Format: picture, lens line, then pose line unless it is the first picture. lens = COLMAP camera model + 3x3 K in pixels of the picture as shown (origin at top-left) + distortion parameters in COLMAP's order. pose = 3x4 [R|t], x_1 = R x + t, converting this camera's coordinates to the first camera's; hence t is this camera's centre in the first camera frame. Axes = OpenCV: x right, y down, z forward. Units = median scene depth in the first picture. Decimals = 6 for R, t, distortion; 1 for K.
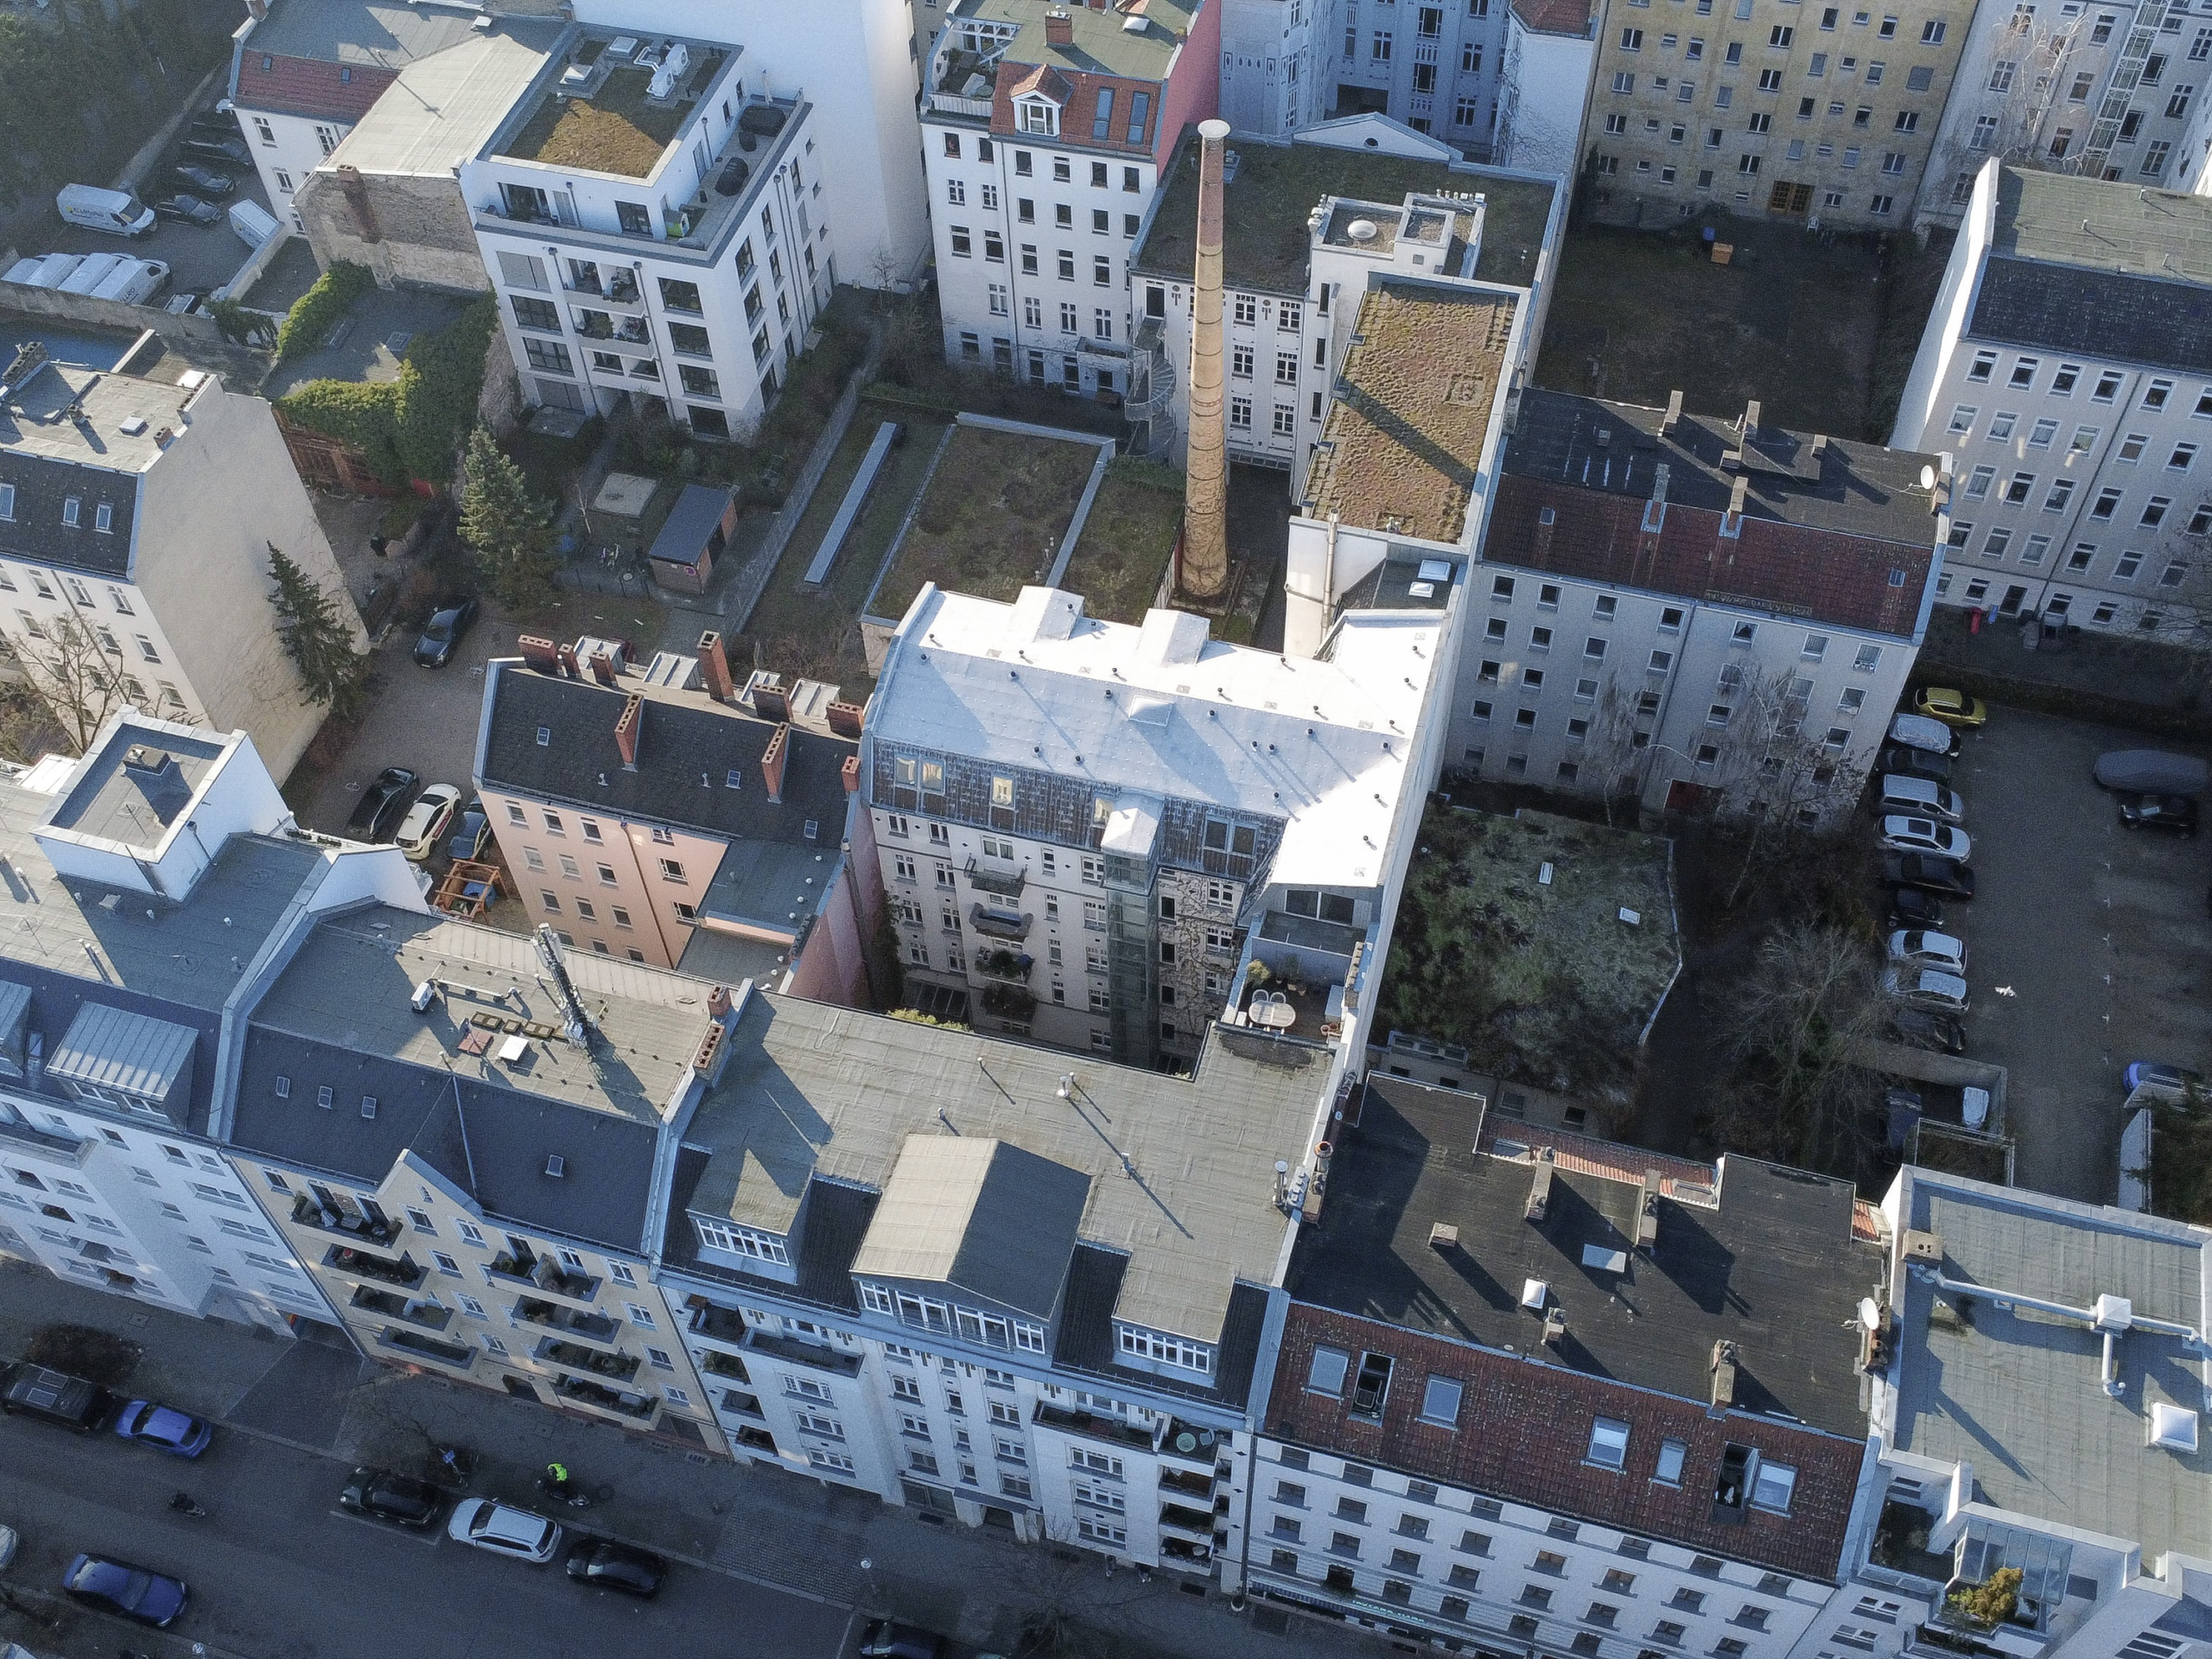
lens RADIAL K [[1939.4, 0, 1106.0], [0, 1939.4, 829.5], [0, 0, 1]] dist [-0.001024, 0.006653]
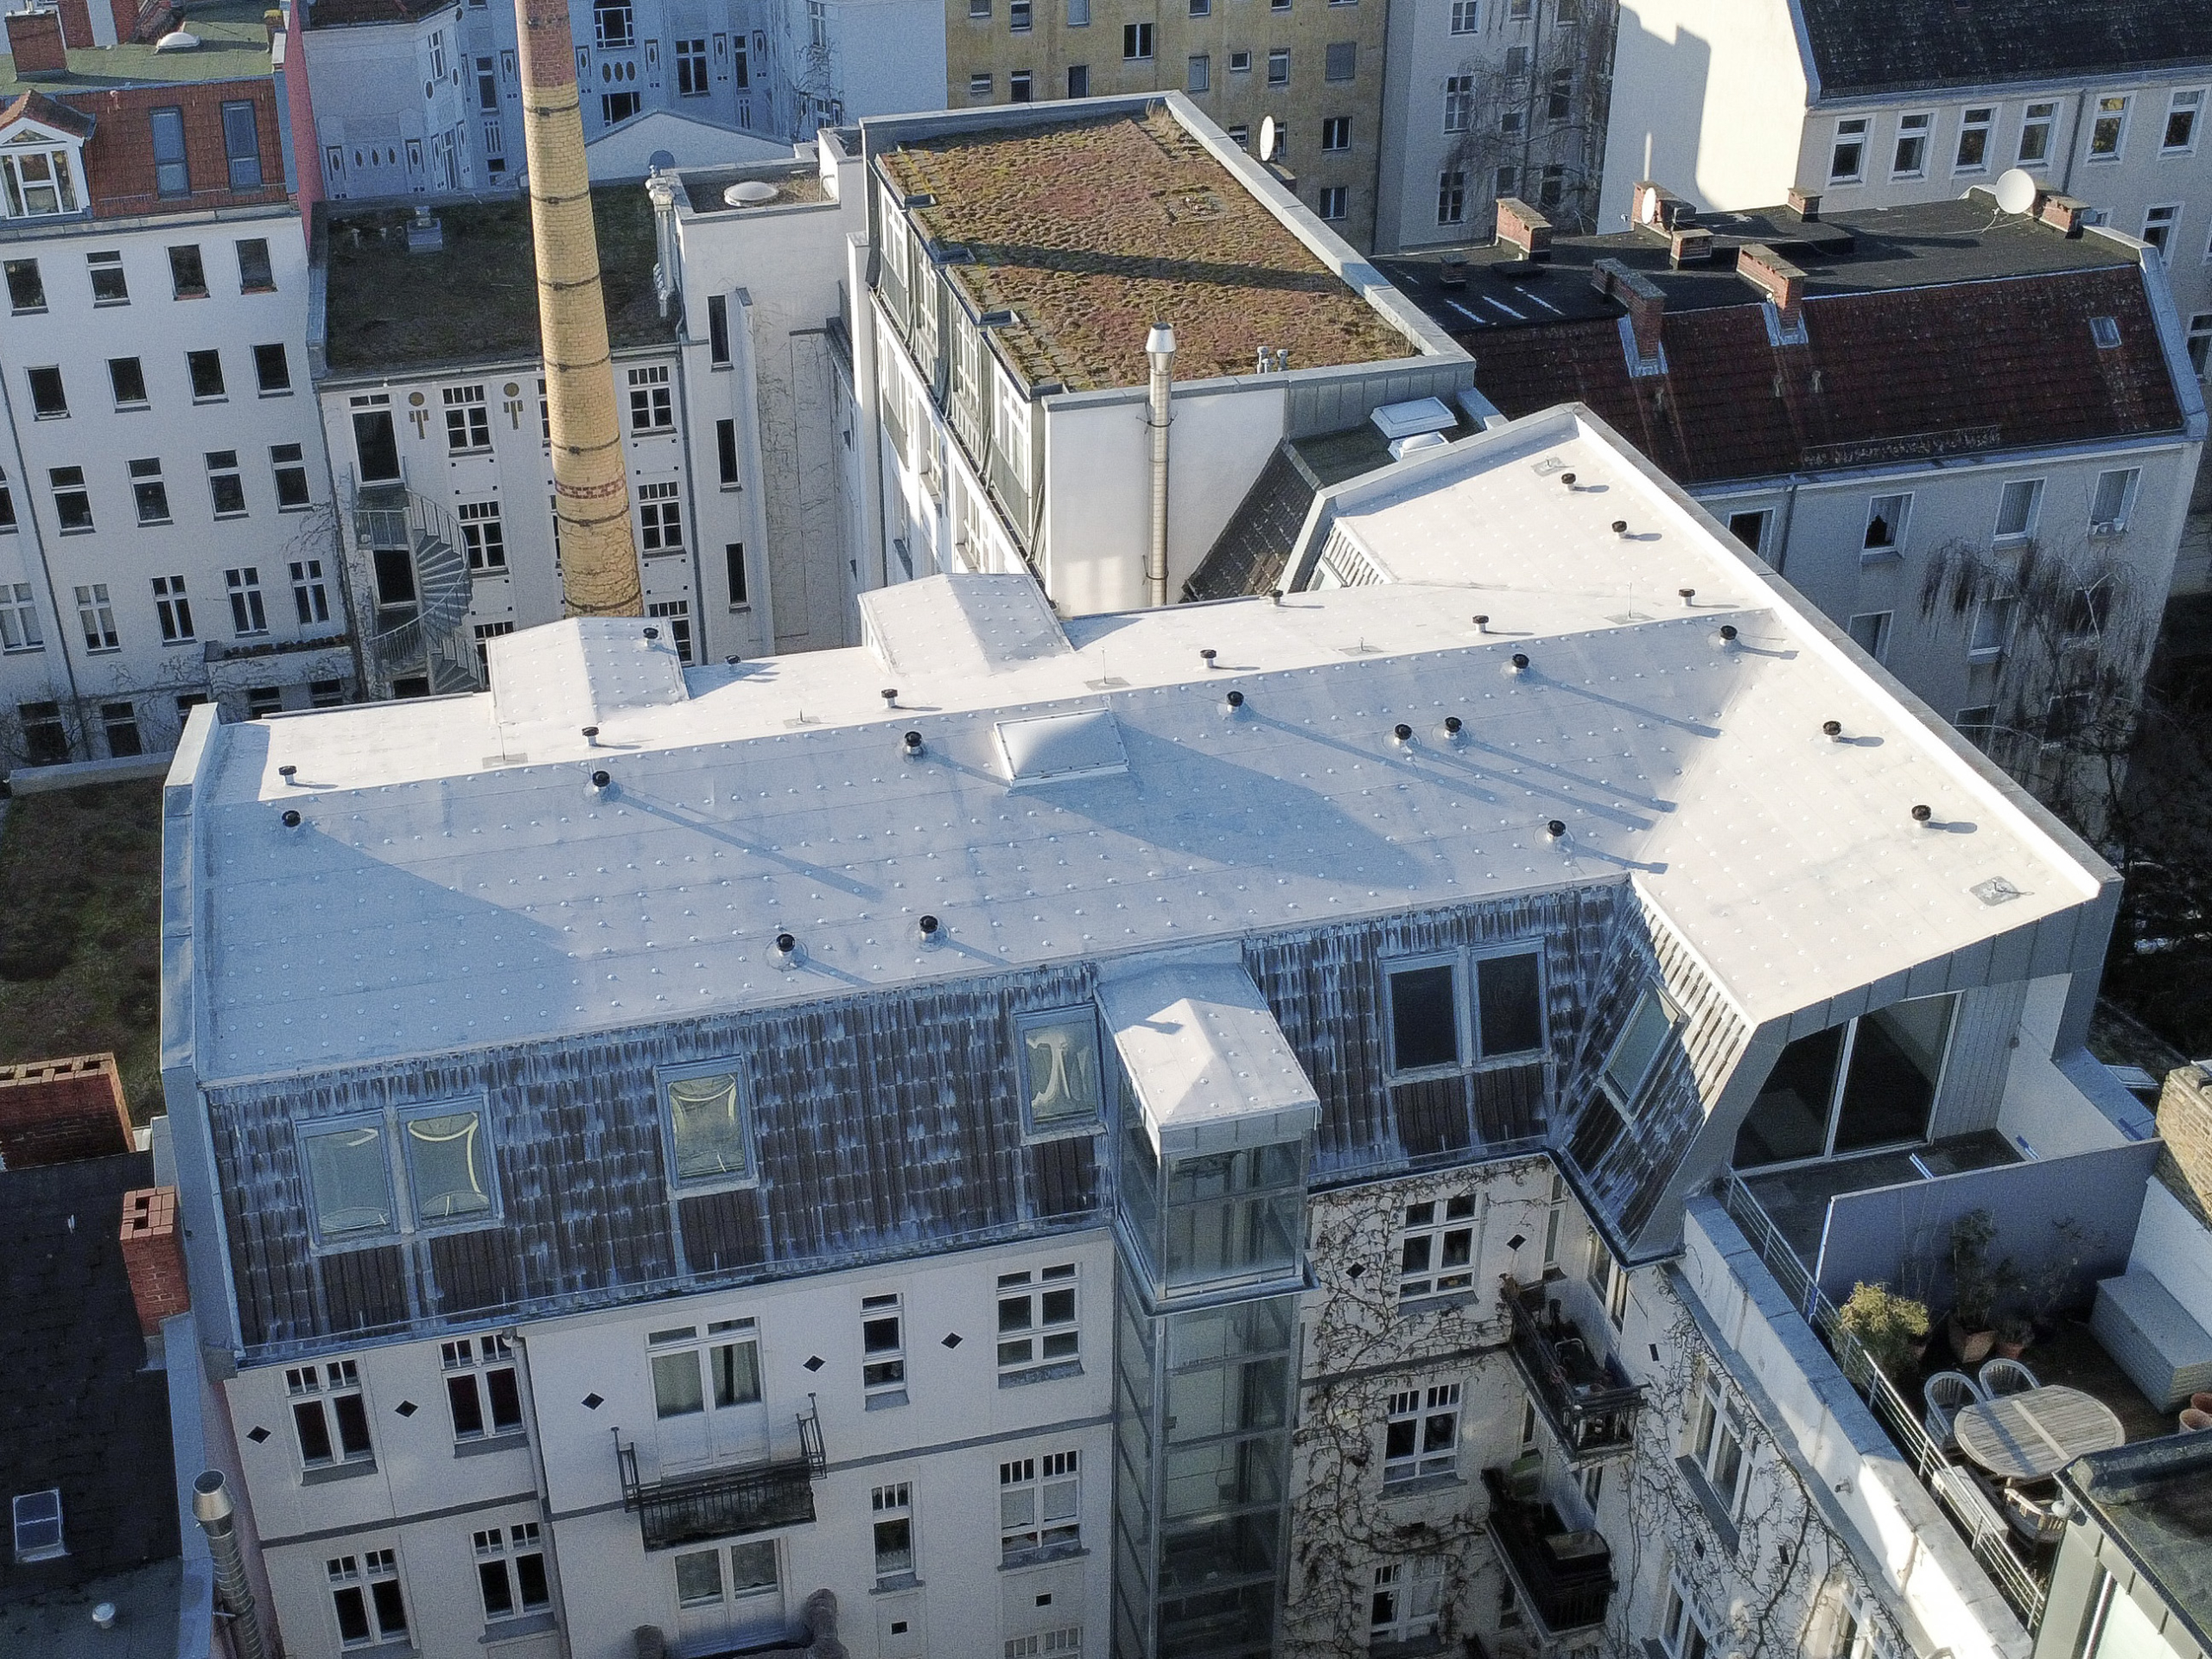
lens RADIAL K [[2320.7, 0, 873.9], [0, 2320.7, 828.2], [0, 0, 1]] dist [-0.003359, 0.030401]
pose [[0.892138, -0.235732, 0.385384, -0.144088], [0.364053, 0.880259, -0.304319, 0.052241], [-0.267500, 0.411795, 0.871131, 0.625025]]
